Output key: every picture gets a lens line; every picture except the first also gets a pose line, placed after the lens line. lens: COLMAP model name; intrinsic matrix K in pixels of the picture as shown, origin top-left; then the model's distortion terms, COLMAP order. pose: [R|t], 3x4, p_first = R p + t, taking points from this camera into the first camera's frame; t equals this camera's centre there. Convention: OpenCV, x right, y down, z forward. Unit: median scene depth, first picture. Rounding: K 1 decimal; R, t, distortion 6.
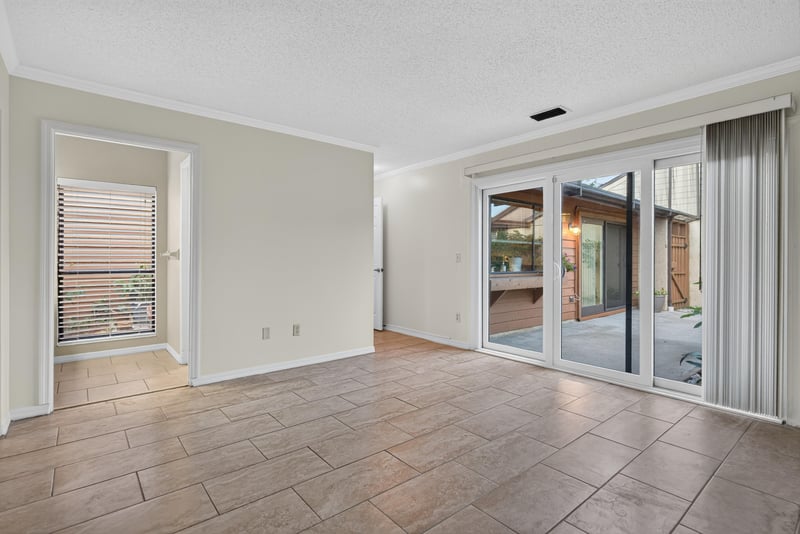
lens RADIAL K [[386.1, 0, 402.5], [0, 386.1, 263.1], [0, 0, 1]] dist [-0.000259, 0.000154]
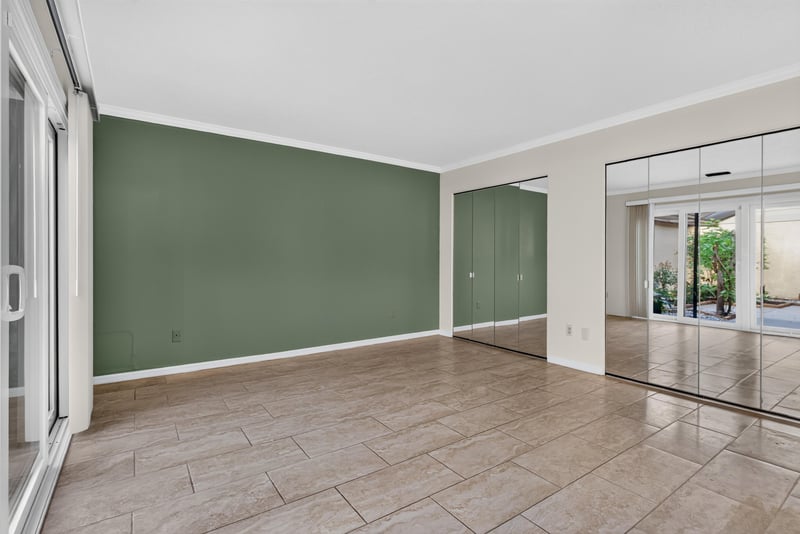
lens RADIAL K [[384.3, 0, 400.0], [0, 384.3, 267.0], [0, 0, 1]] dist [-0.000881, 0.000375]
pose [[-0.996526, -0.009466, 0.082742, 0.041667], [-0.006798, 0.999450, 0.032463, -0.020498], [-0.083004, 0.031787, -0.996042, 1.905376]]
